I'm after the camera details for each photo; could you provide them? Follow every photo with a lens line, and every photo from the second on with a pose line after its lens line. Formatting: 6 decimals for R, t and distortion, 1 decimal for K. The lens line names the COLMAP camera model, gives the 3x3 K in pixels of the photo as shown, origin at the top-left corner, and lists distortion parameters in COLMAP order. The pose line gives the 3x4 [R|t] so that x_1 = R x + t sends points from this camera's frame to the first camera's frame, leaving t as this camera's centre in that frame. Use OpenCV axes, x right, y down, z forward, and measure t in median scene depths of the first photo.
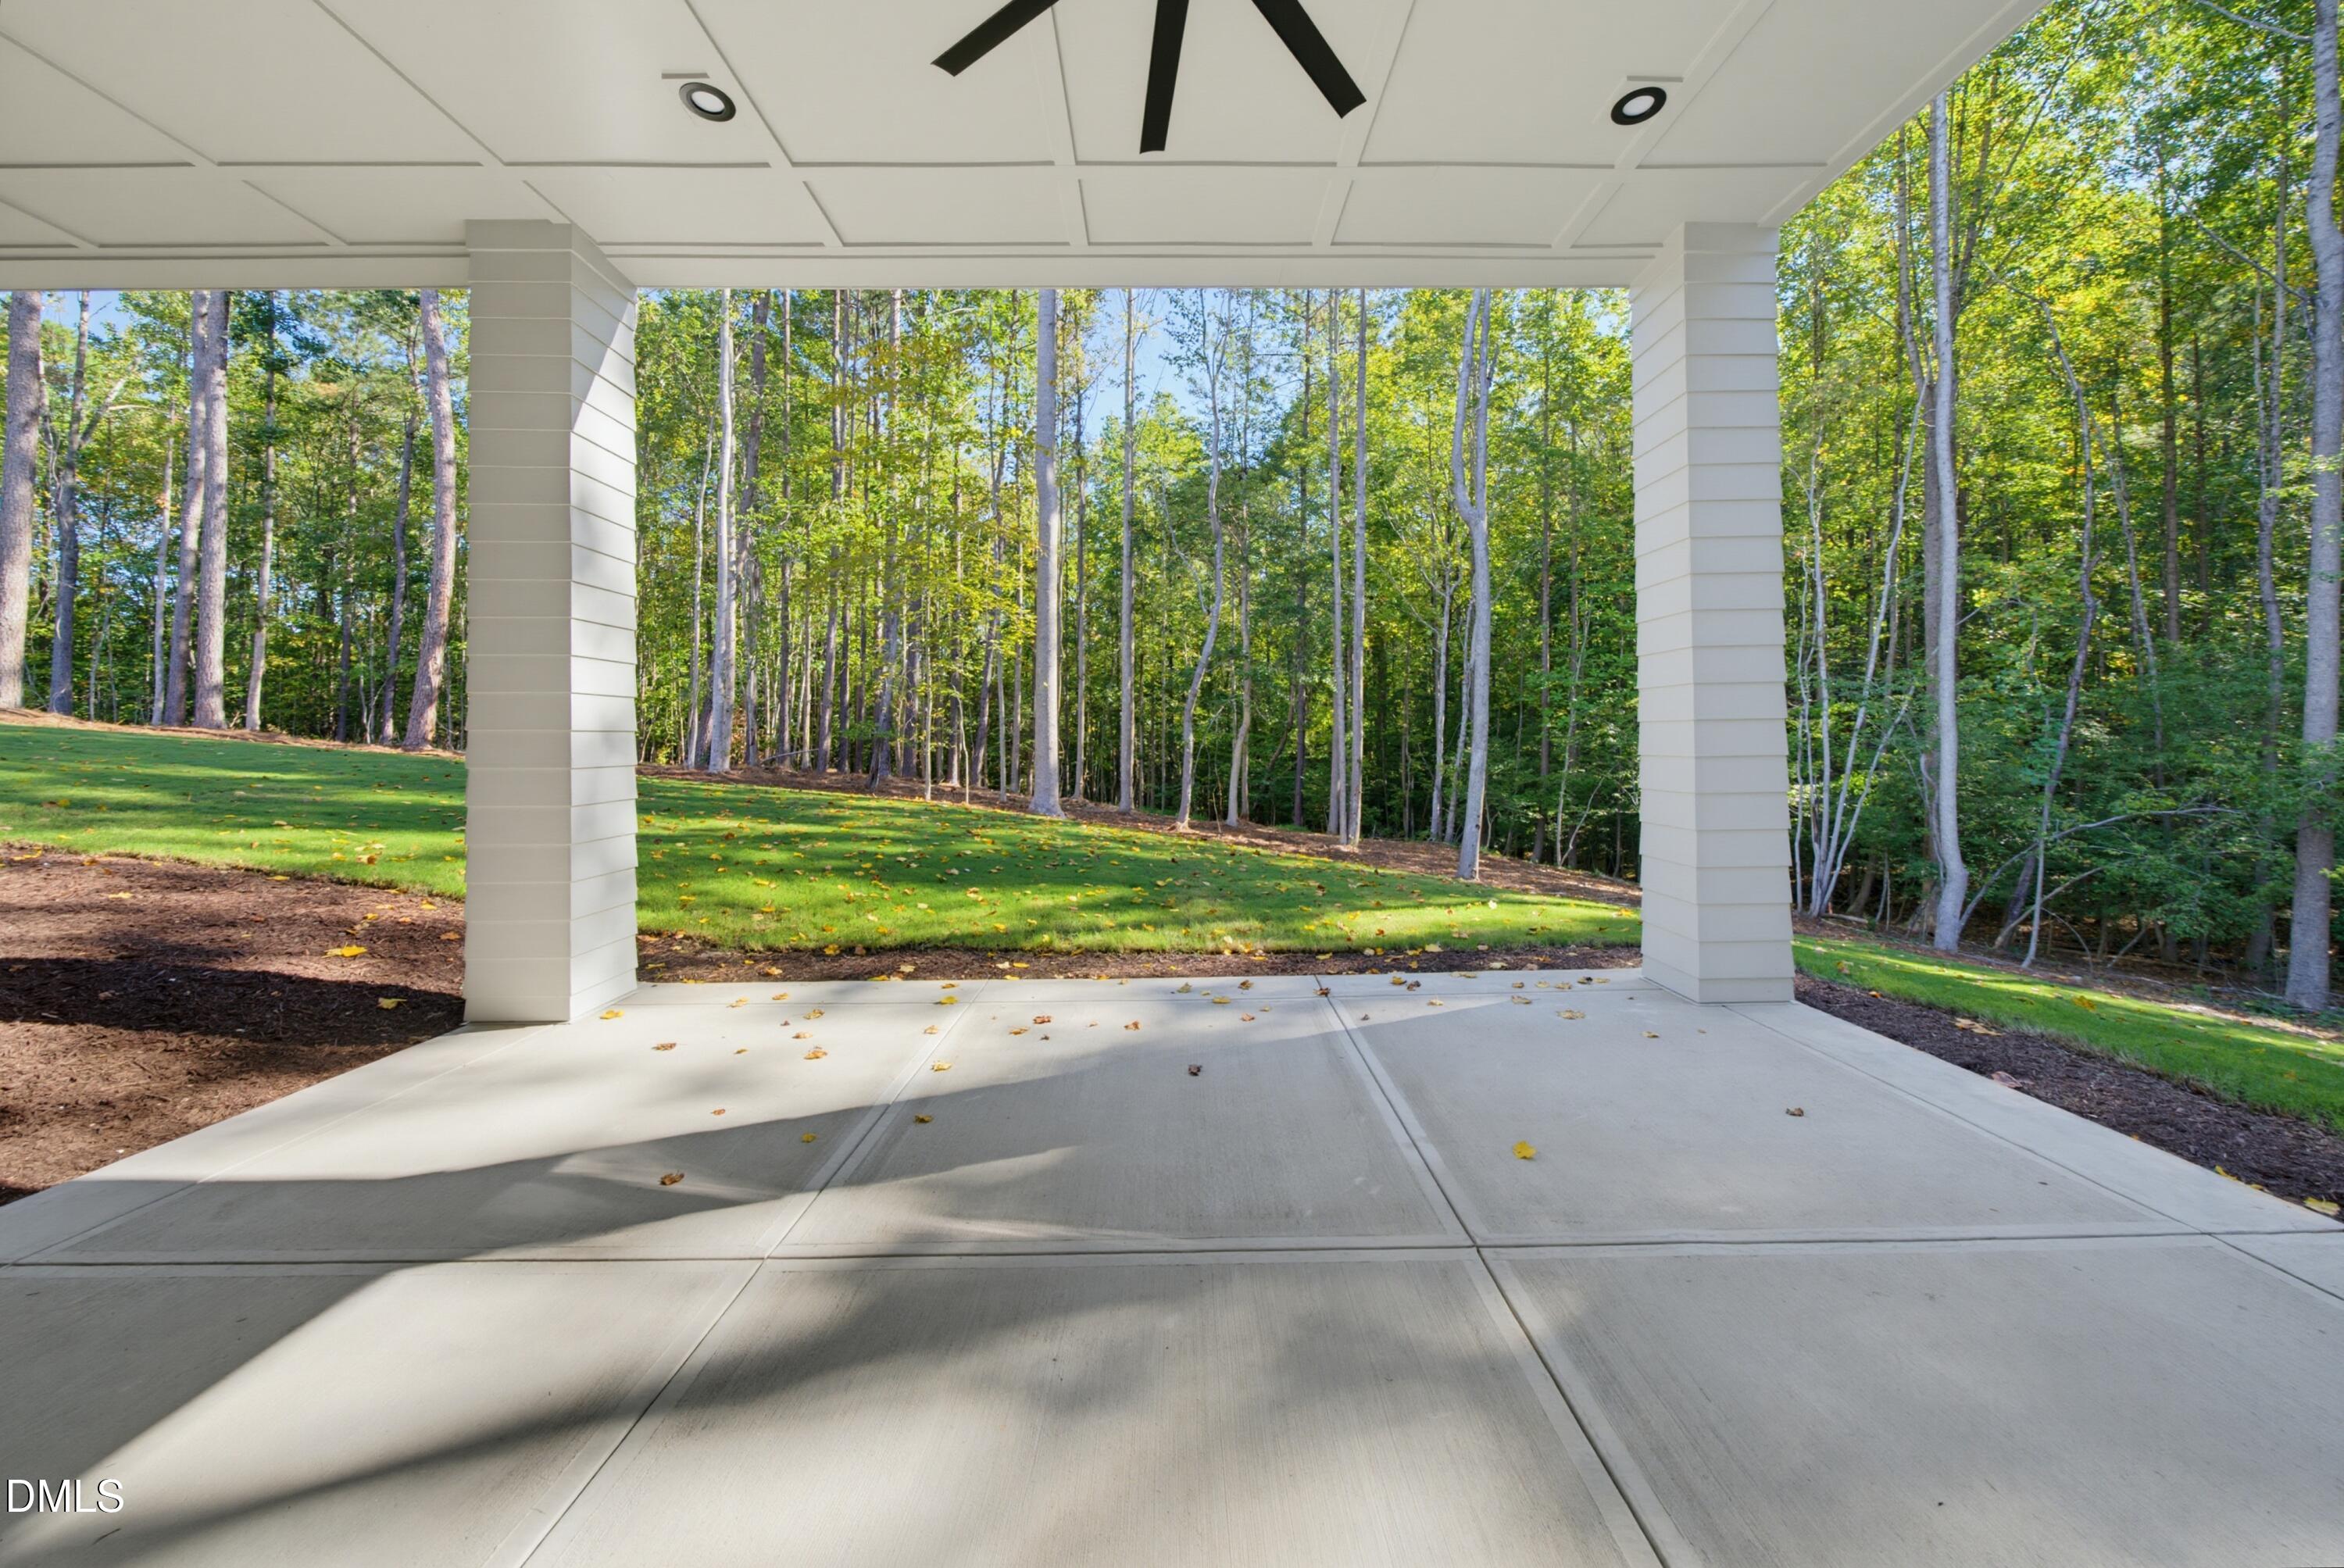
lens RADIAL K [[804.4, 0, 1169.5], [0, 804.4, 717.3], [0, 0, 1]] dist [0.002392, 0.001138]
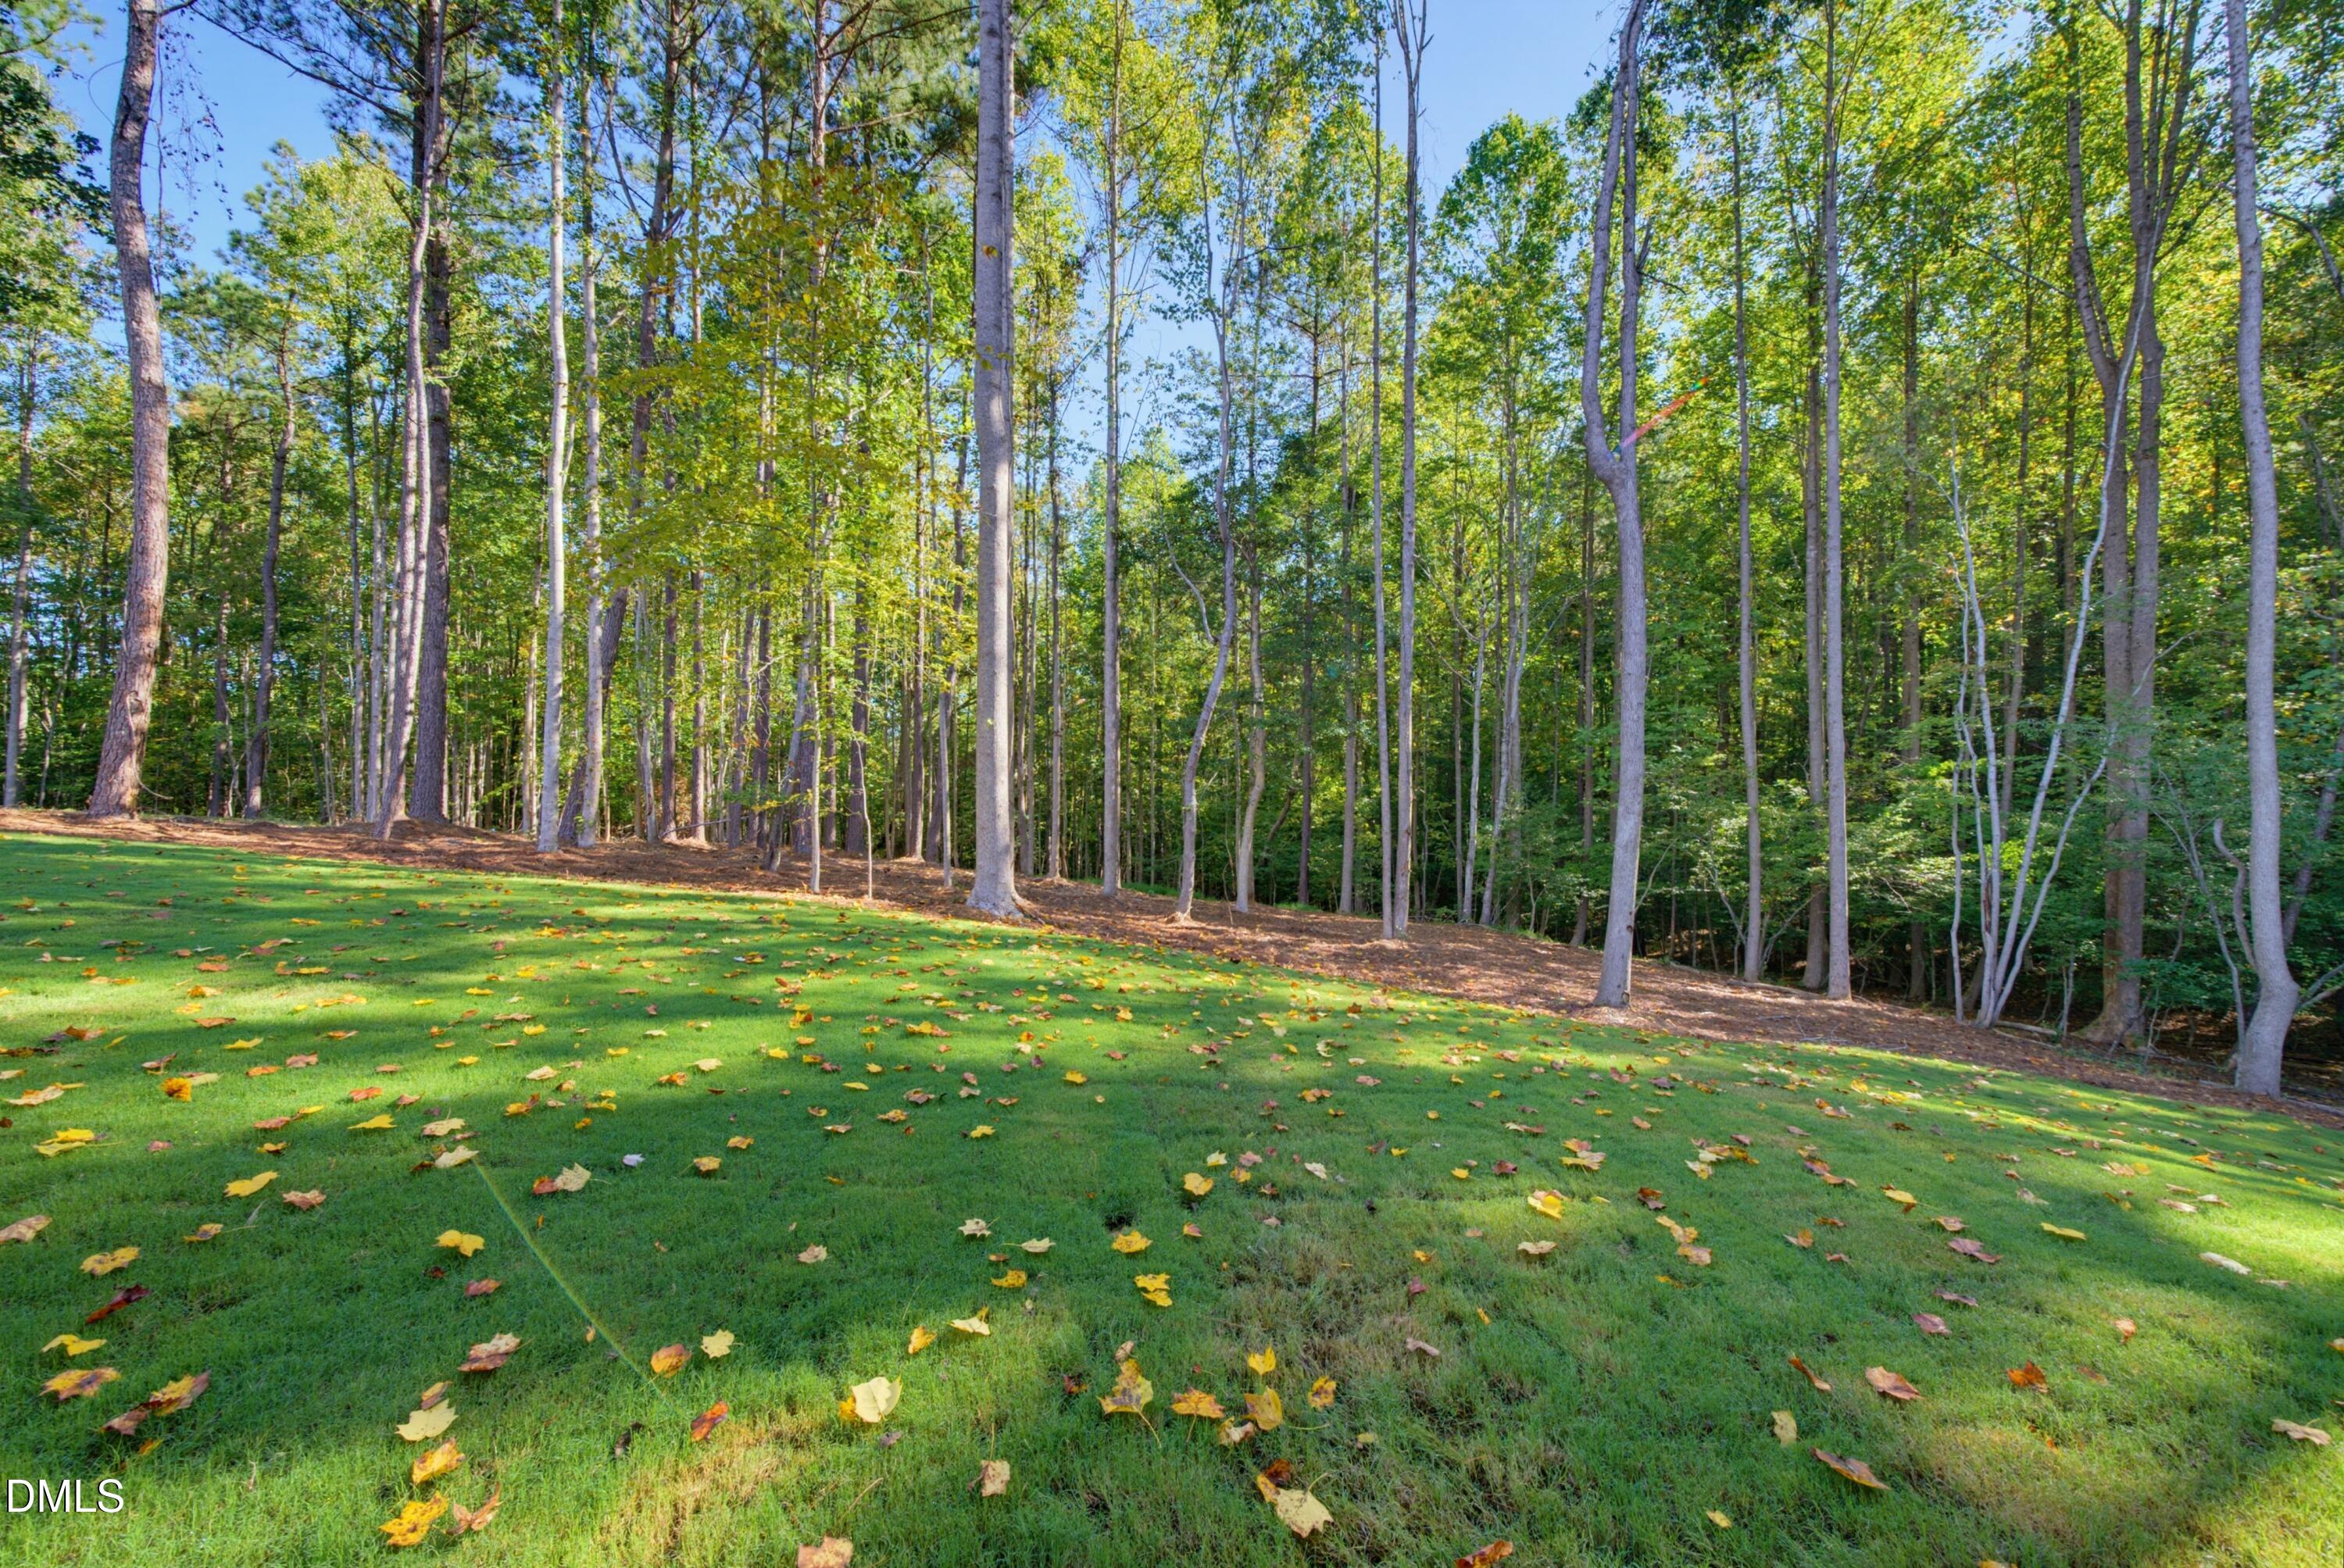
lens RADIAL K [[804.4, 0, 1181.7], [0, 804.4, 789.2], [0, 0, 1]] dist [0.002392, 0.001138]
pose [[0.999477, -0.001158, 0.032328, -0.009300], [0.001157, 0.999999, 0.000035, 0.014119], [-0.032328, 0.000002, 0.999477, 0.243320]]
